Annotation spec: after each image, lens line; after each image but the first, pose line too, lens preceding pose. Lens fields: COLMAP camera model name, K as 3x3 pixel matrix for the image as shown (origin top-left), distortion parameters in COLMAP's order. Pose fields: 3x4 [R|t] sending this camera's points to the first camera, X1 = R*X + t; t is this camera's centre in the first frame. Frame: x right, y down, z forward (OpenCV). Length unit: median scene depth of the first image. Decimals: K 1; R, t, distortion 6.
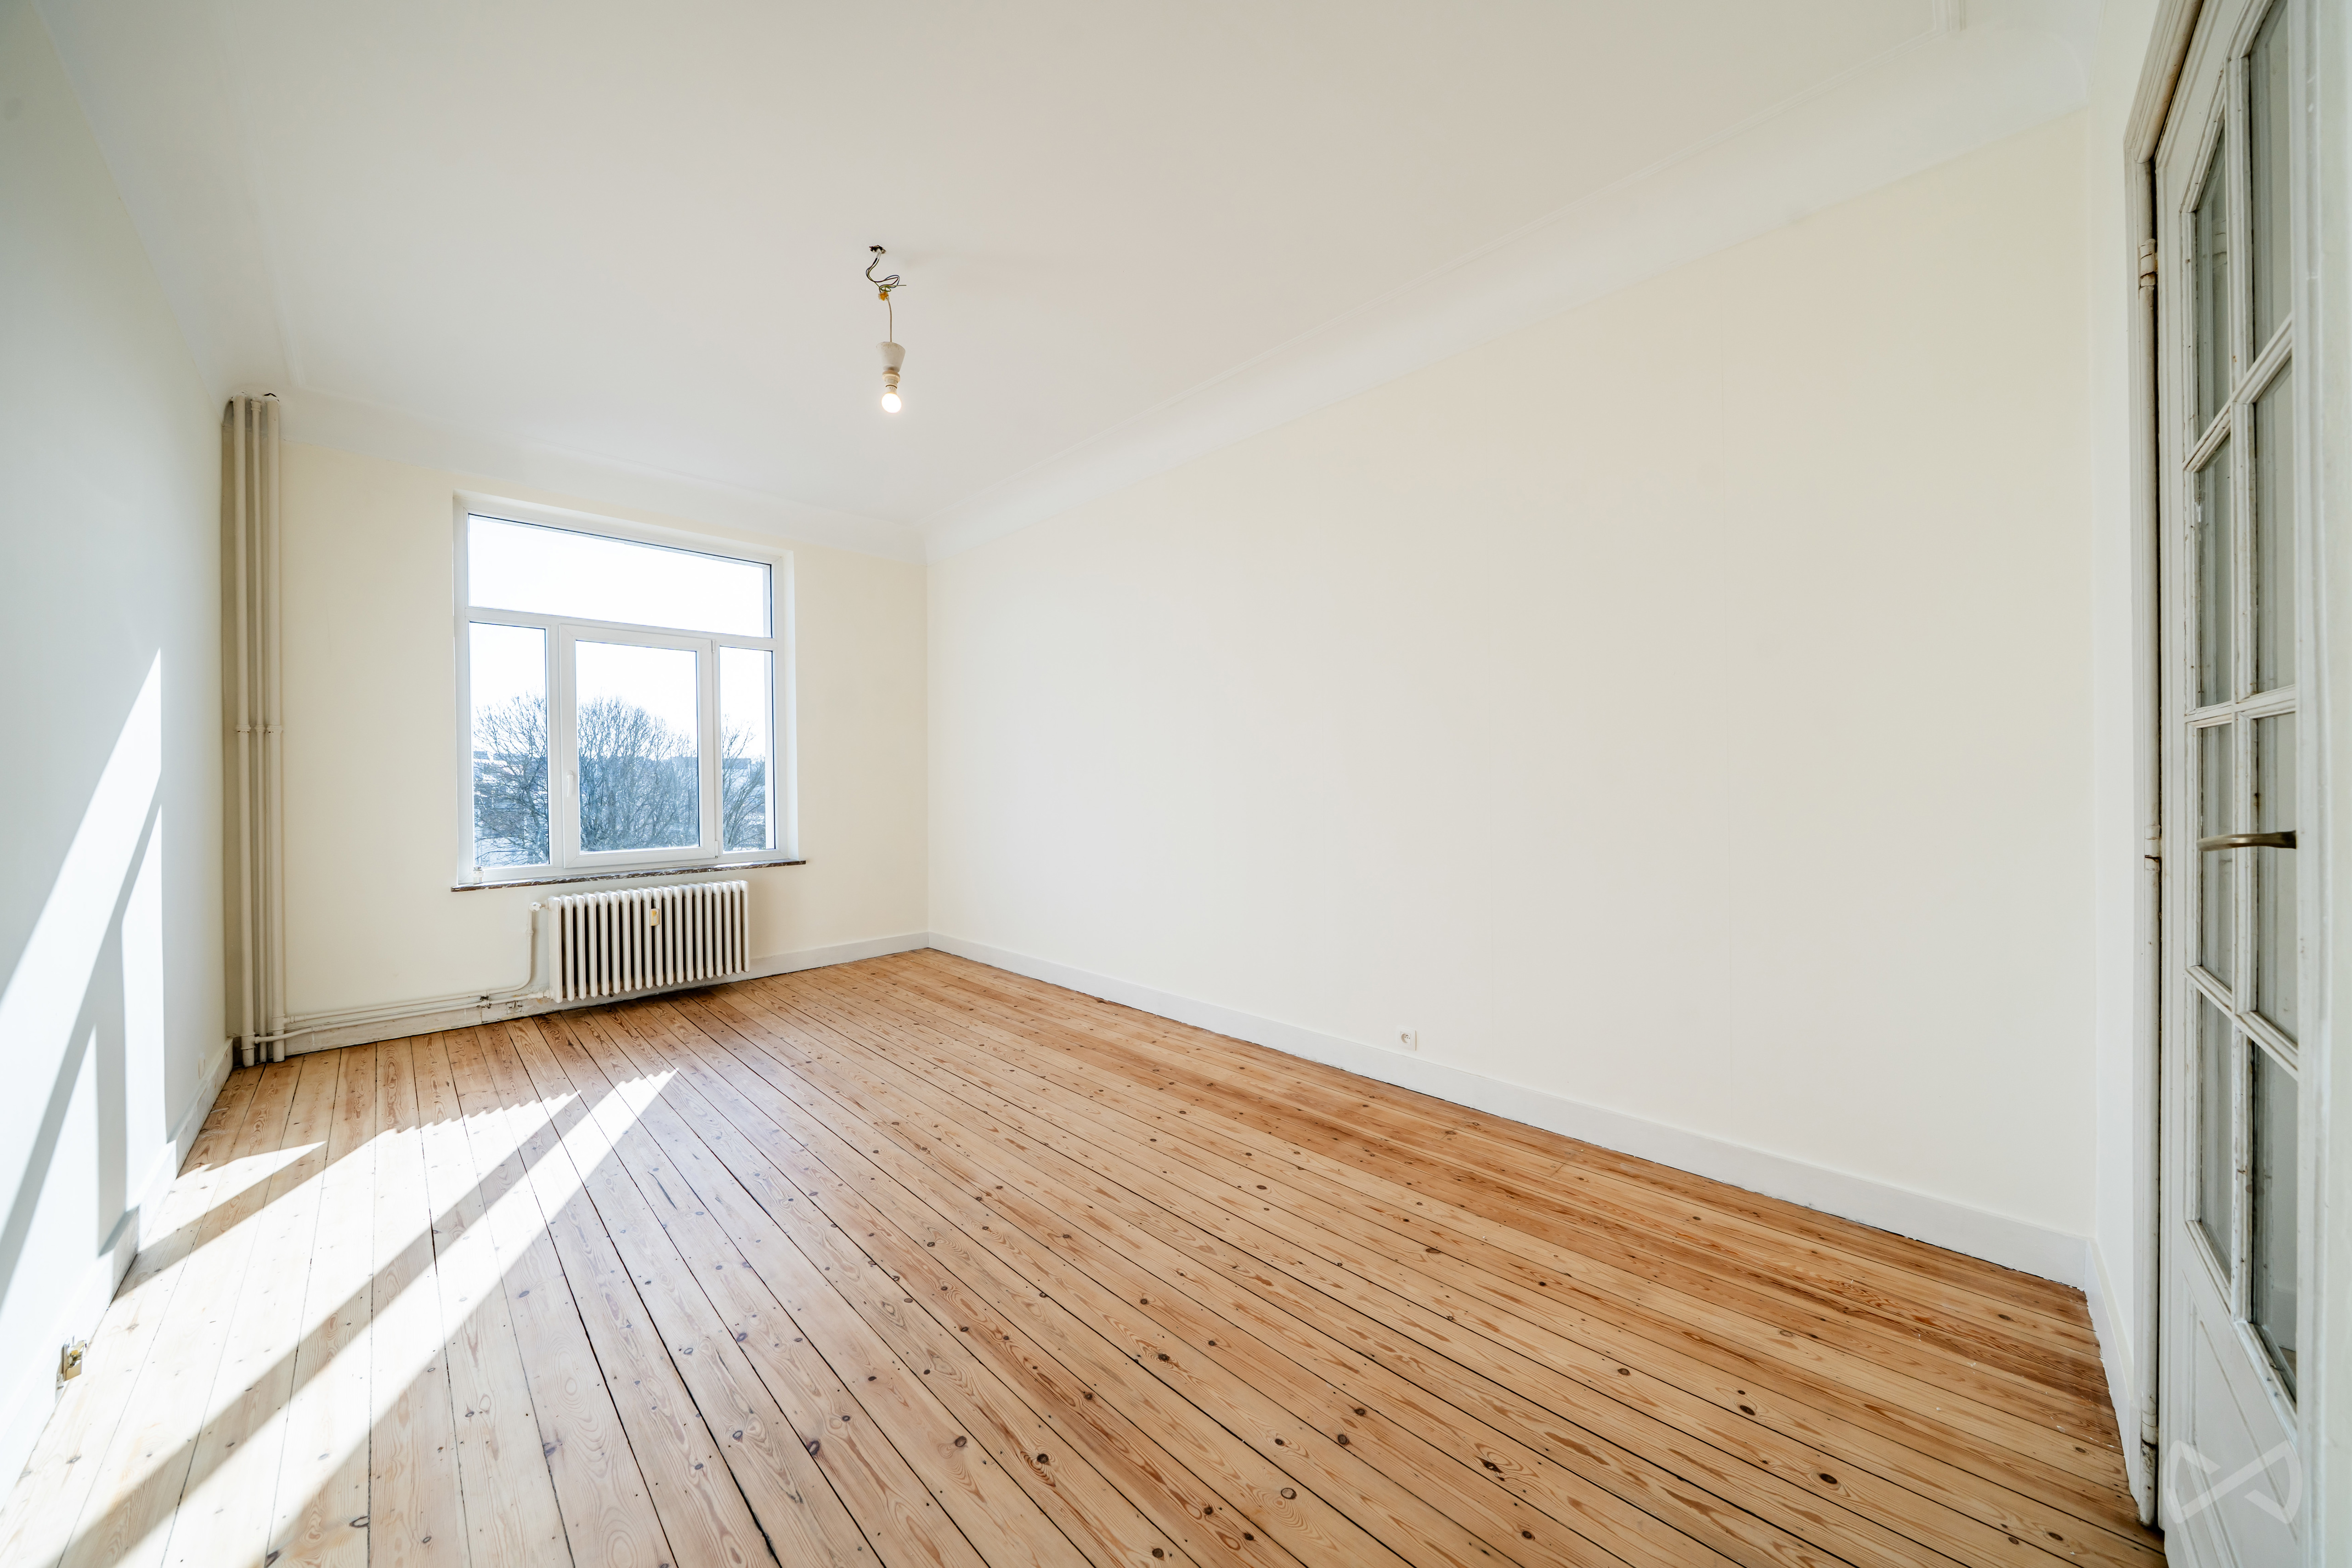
lens RADIAL K [[798.7, 0, 1176.0], [0, 798.7, 784.0], [0, 0, 1]] dist [-0.006722, 0.000164]
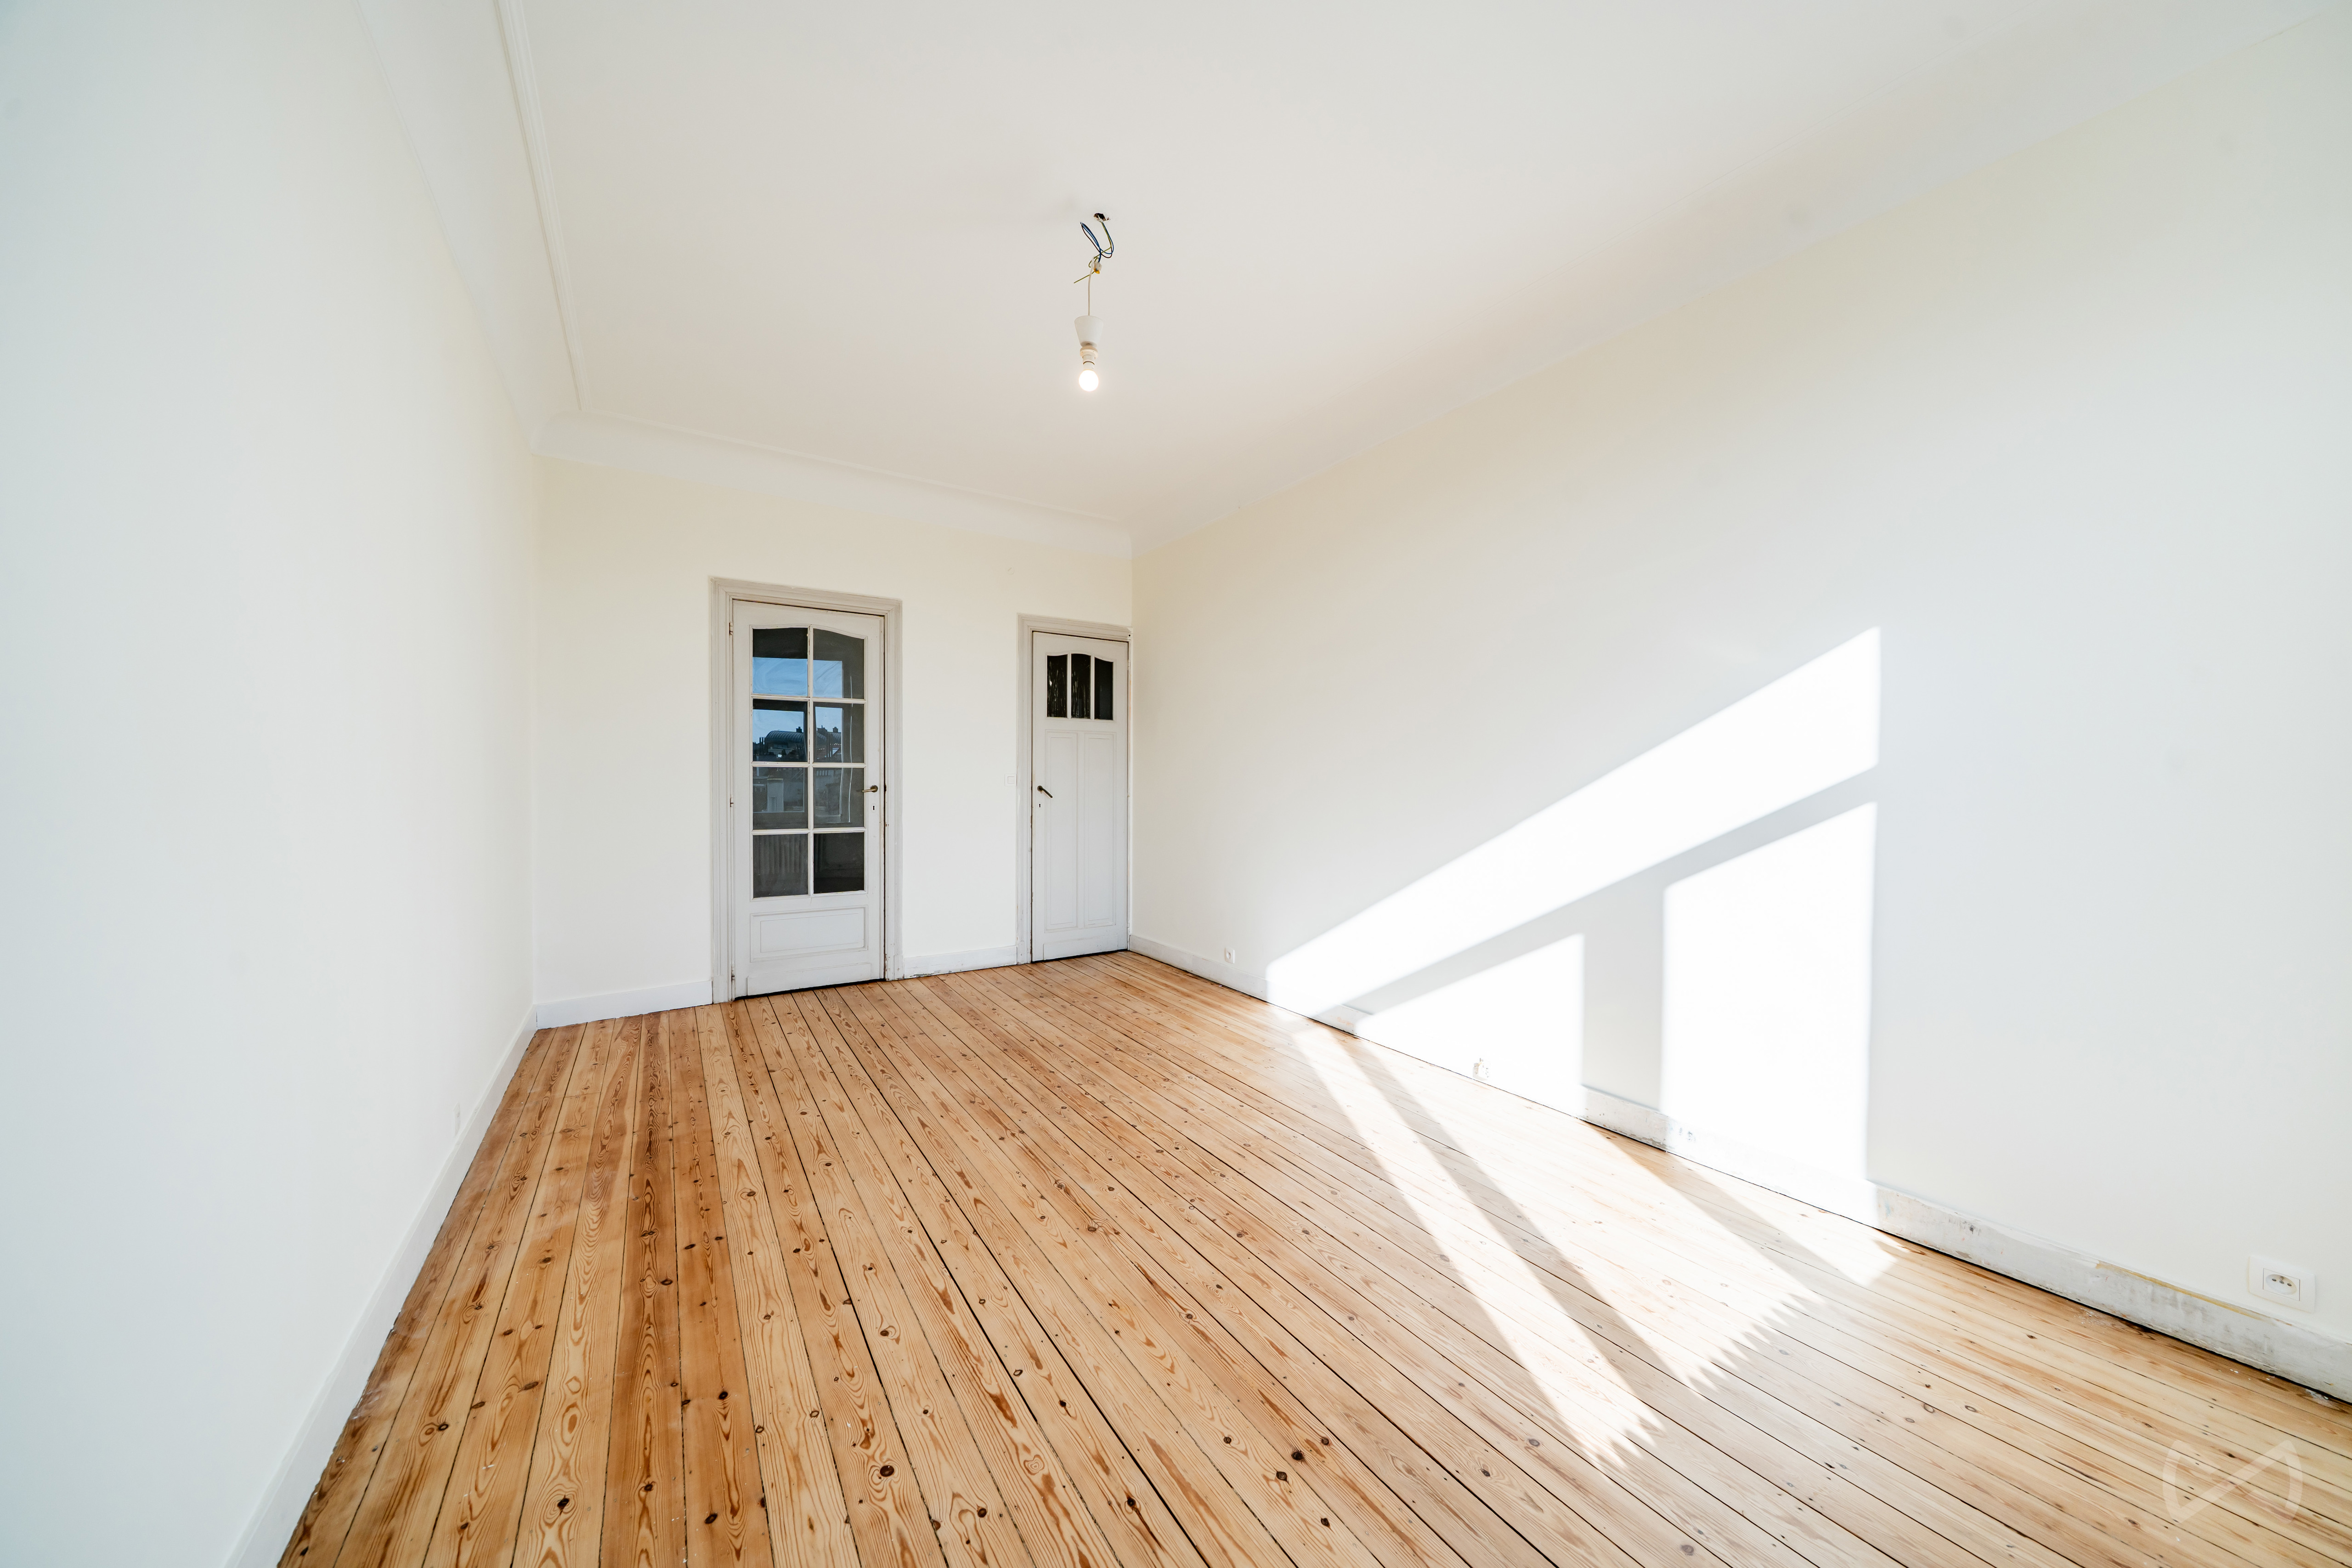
lens RADIAL K [[798.7, 0, 1176.0], [0, 798.7, 784.0], [0, 0, 1]] dist [-0.006722, 0.000164]
pose [[-0.977262, 0.002612, 0.212018, -0.666077], [0.005468, 0.999902, 0.012885, -0.011264], [-0.211964, 0.013752, -0.977181, 1.933790]]
